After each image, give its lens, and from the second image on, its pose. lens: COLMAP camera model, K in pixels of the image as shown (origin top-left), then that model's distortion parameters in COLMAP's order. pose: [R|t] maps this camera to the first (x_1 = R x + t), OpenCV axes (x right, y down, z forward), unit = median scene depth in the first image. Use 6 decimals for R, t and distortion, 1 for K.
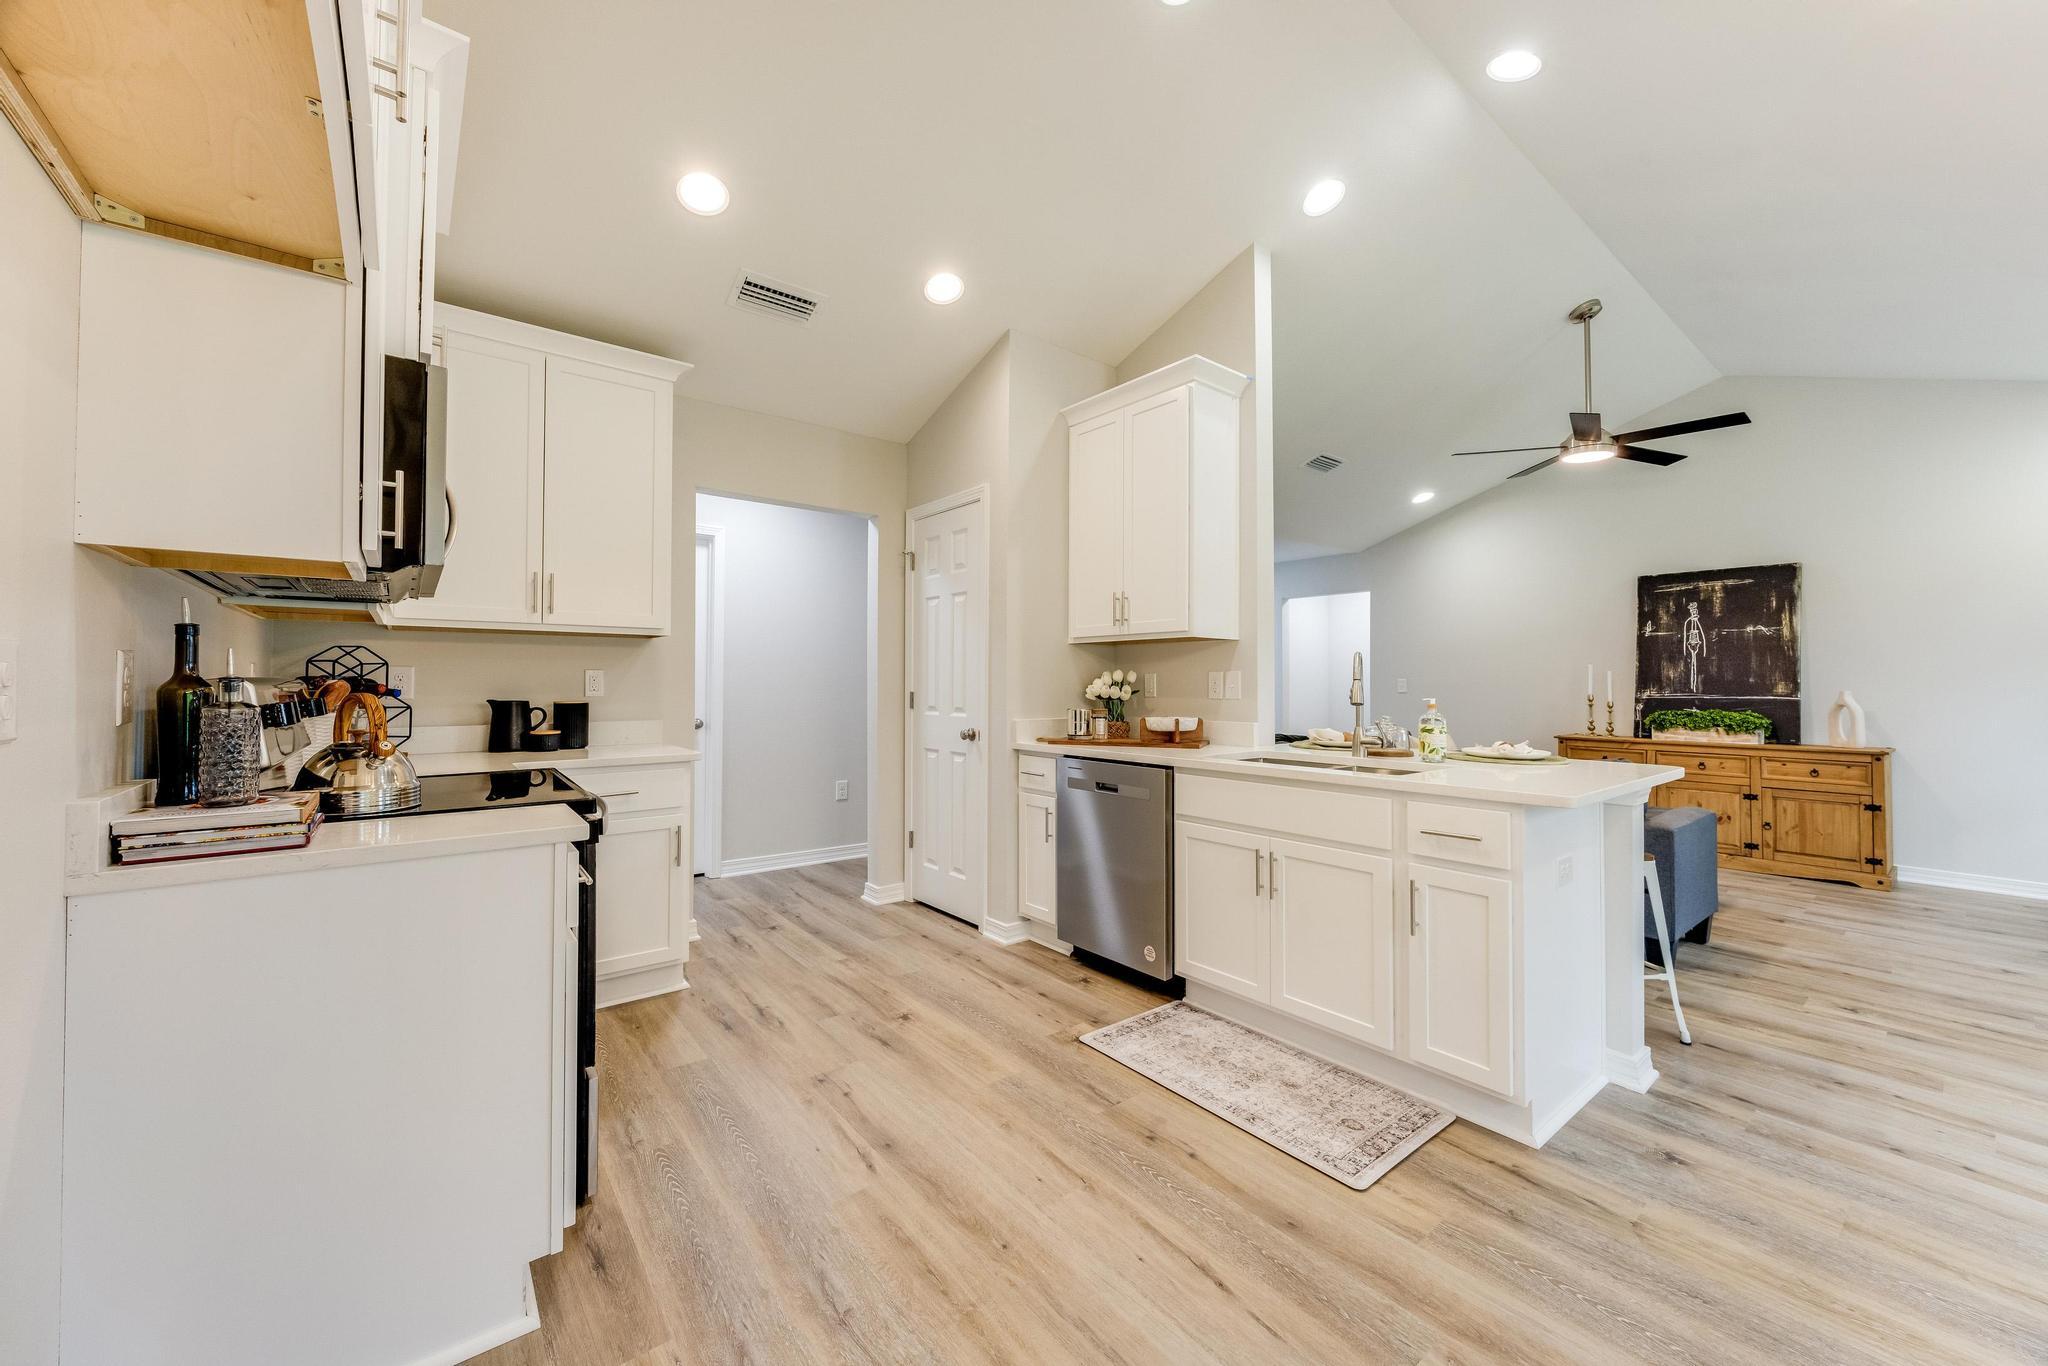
lens RADIAL K [[770.8, 0, 1030.2], [0, 770.8, 671.0], [0, 0, 1]] dist [-0.000304, 0.000458]
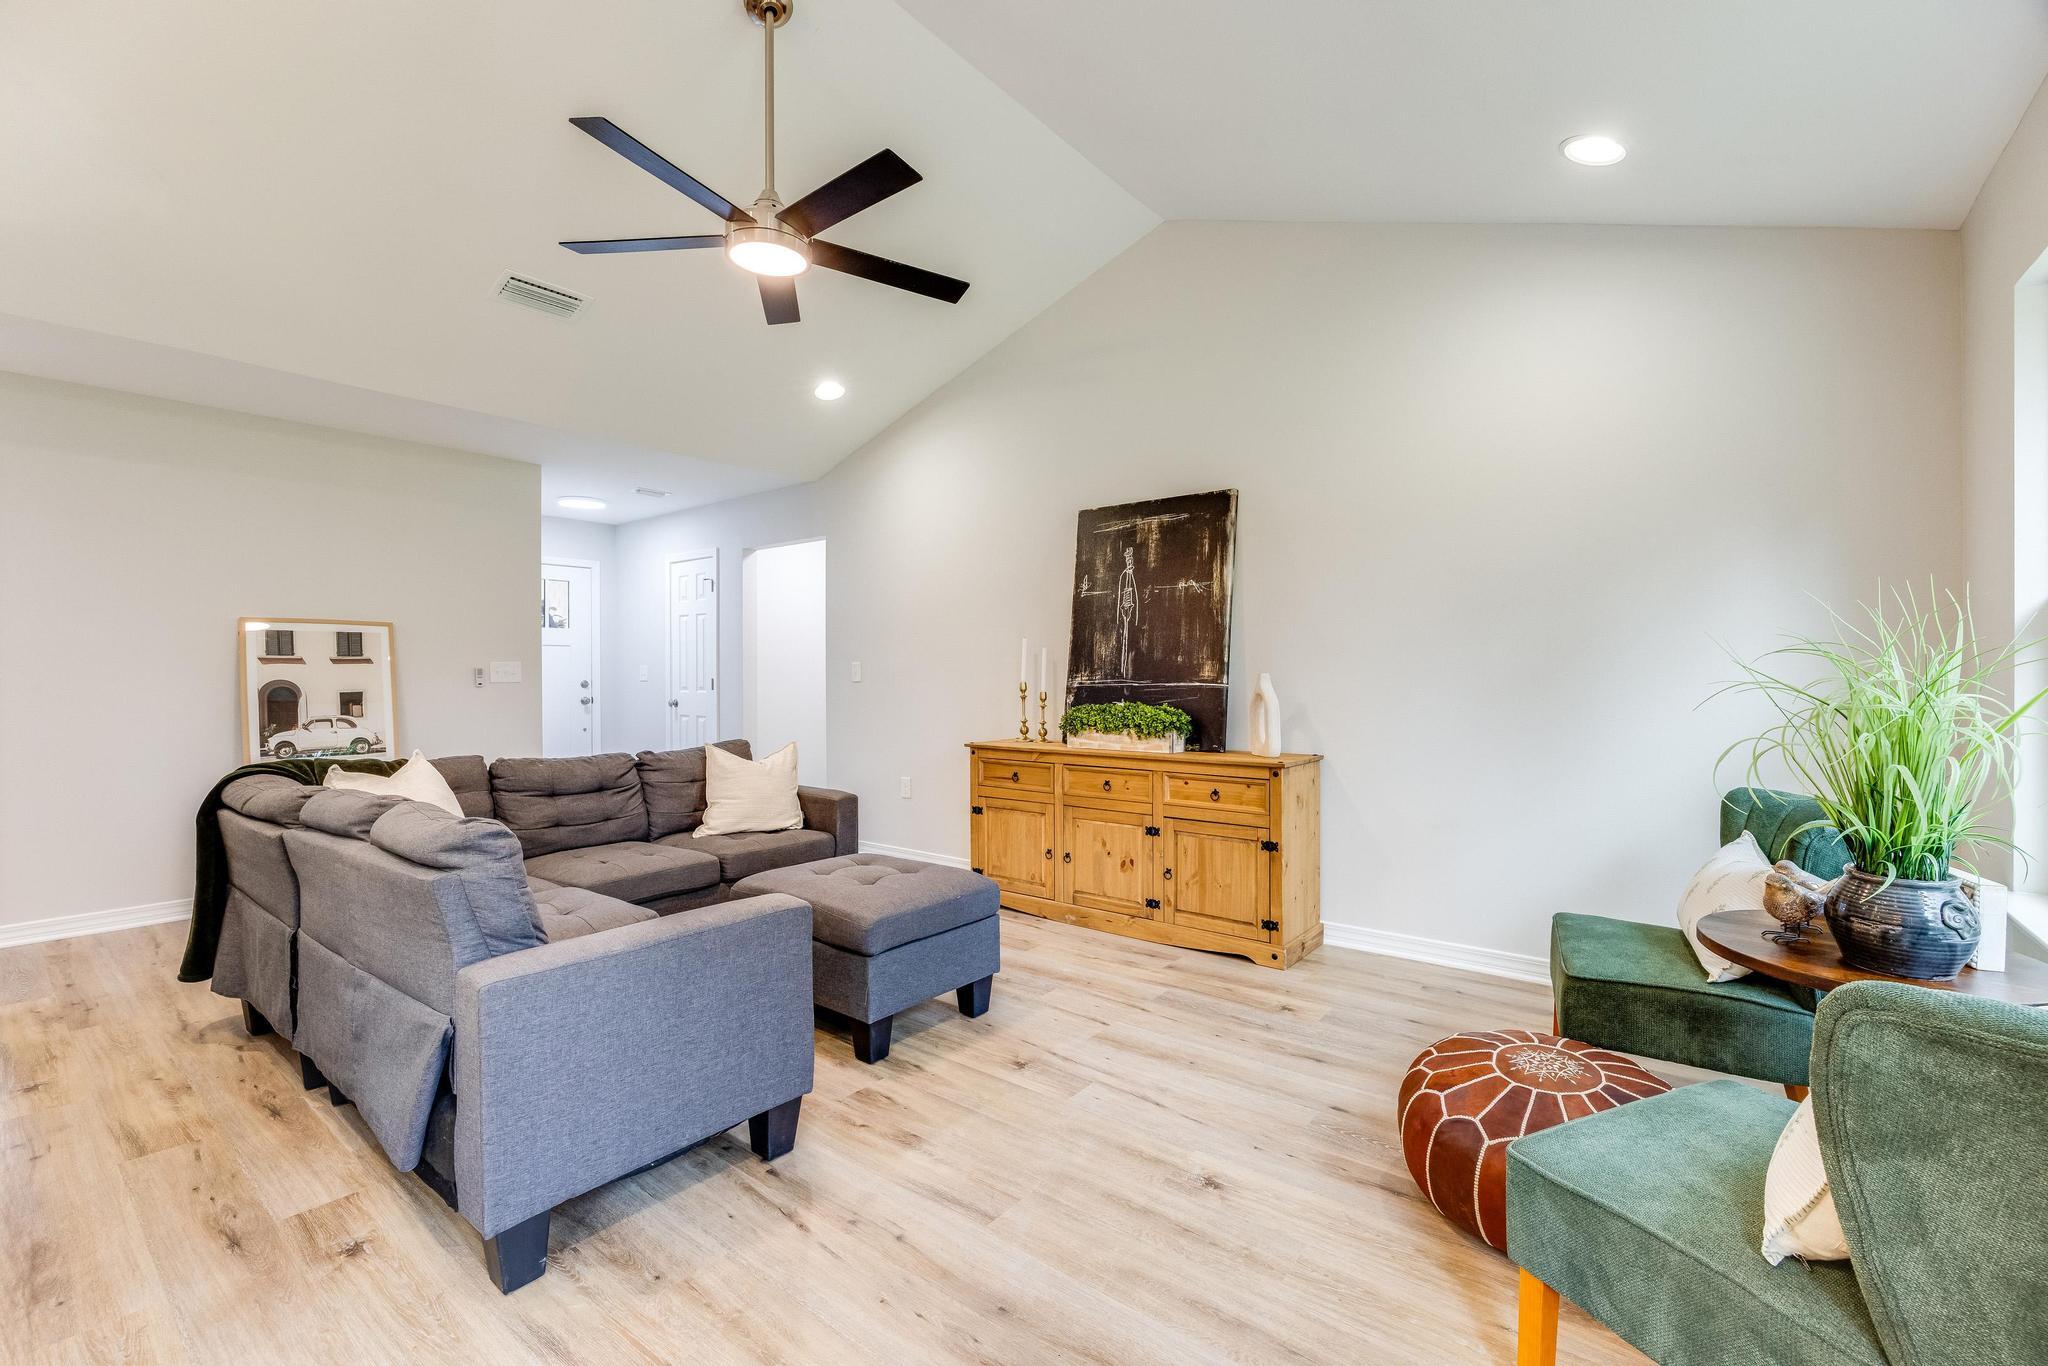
lens RADIAL K [[872.3, 0, 1020.0], [0, 872.3, 676.7], [0, 0, 1]] dist [0.007683, 0.000152]
pose [[0.974765, -0.007289, 0.223113, 0.880154], [0.003155, 0.999817, 0.018880, 0.017711], [-0.223210, -0.017700, 0.974610, 0.381541]]
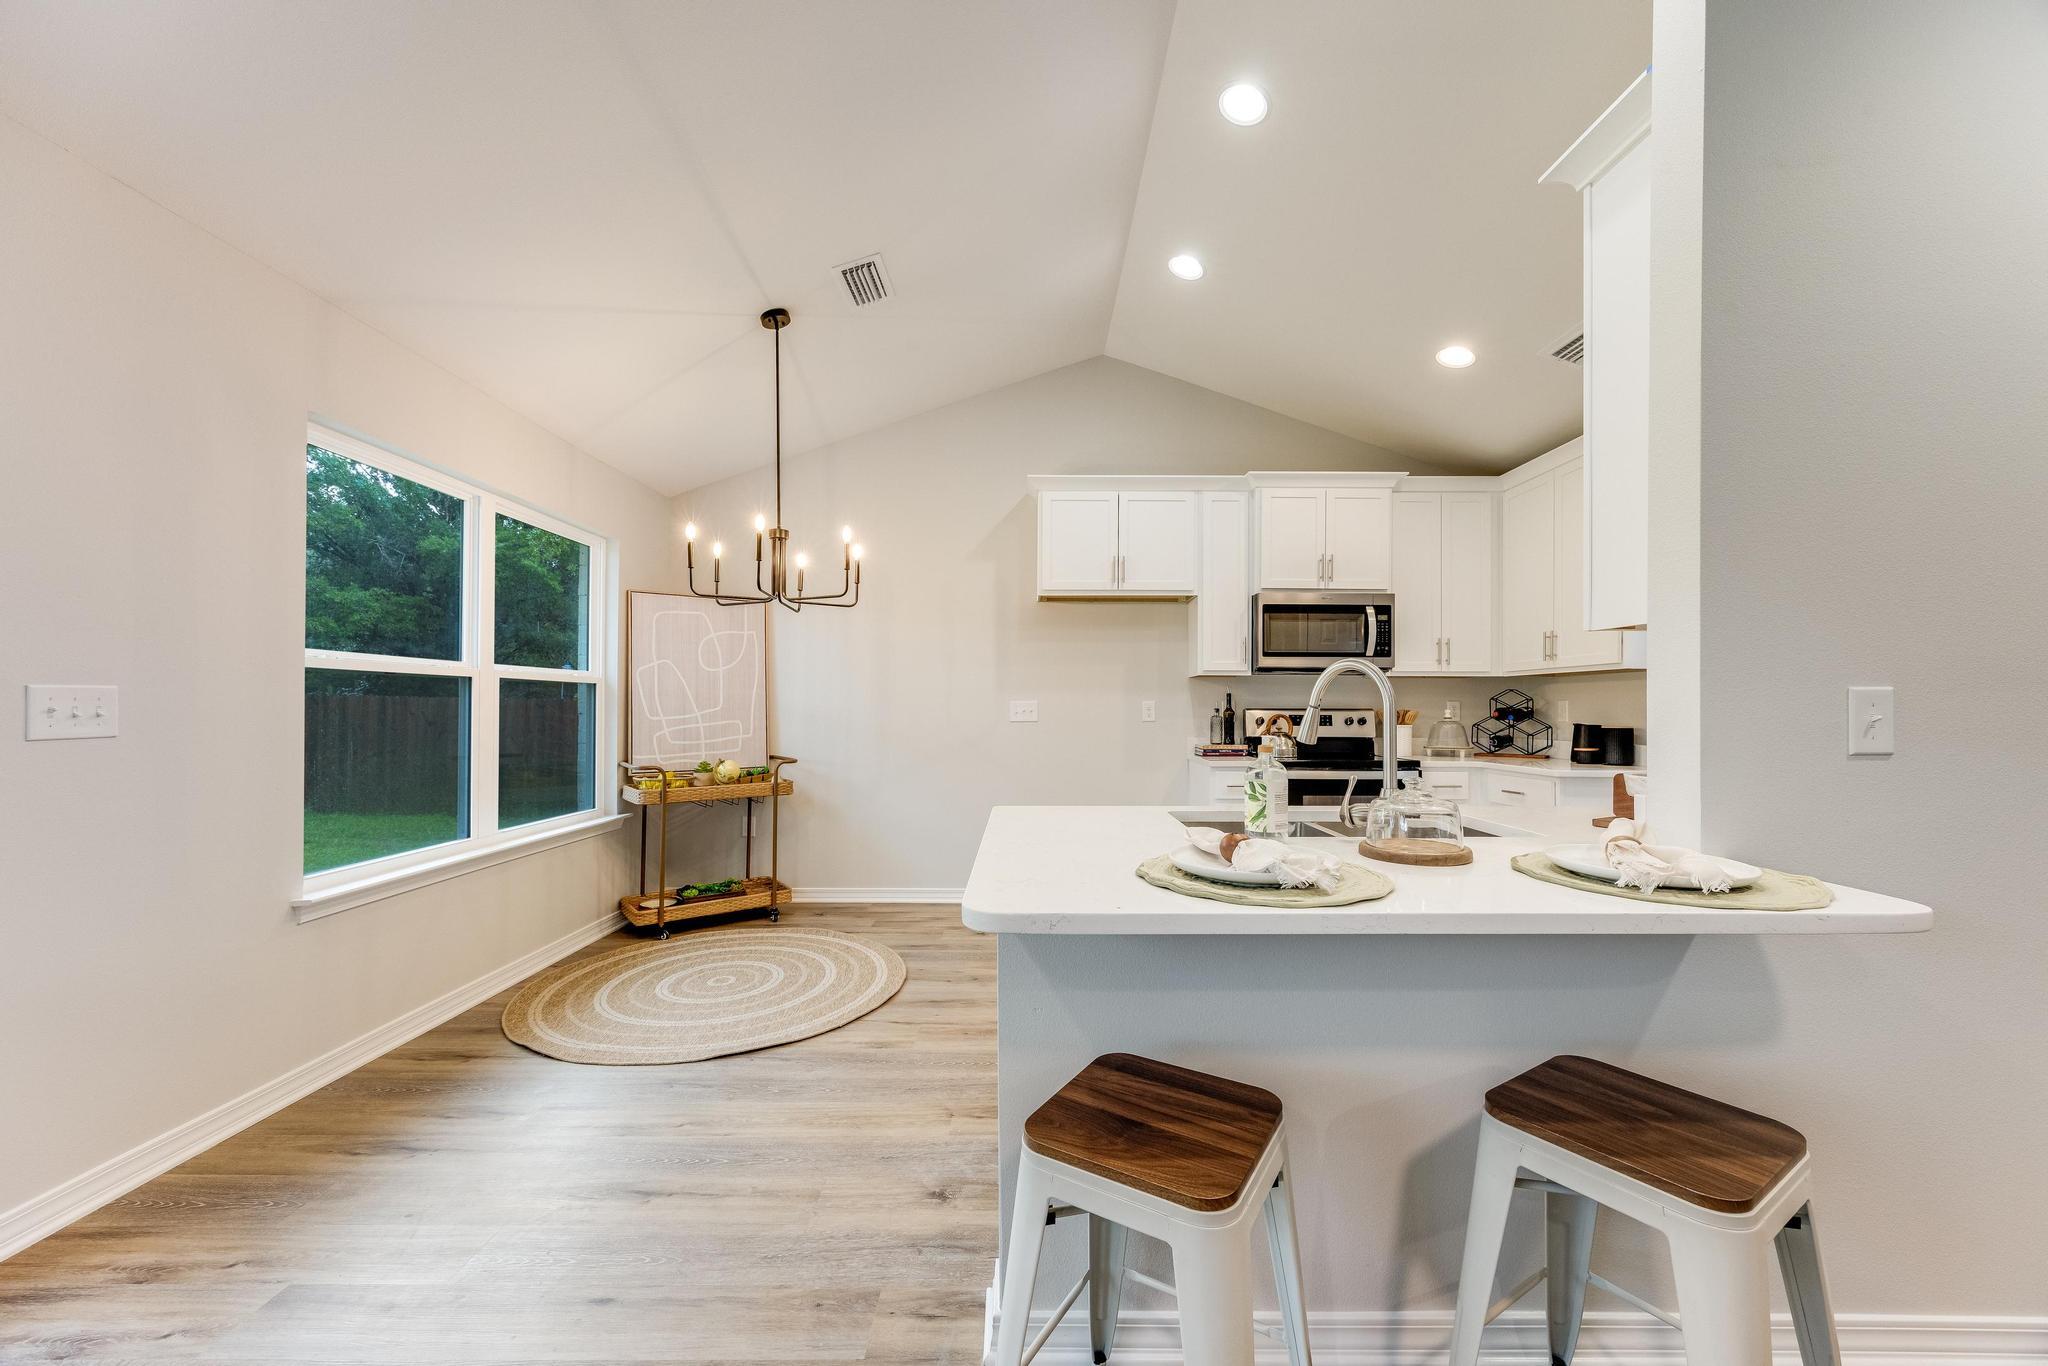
lens RADIAL K [[777.2, 0, 1035.6], [0, 777.2, 705.5], [0, 0, 1]] dist [0.001516, 0.002724]
pose [[-0.618535, -0.006106, -0.785734, 0.804914], [0.006998, 0.999887, -0.013279, 0.013251], [0.785726, -0.013712, -0.618422, 0.896989]]
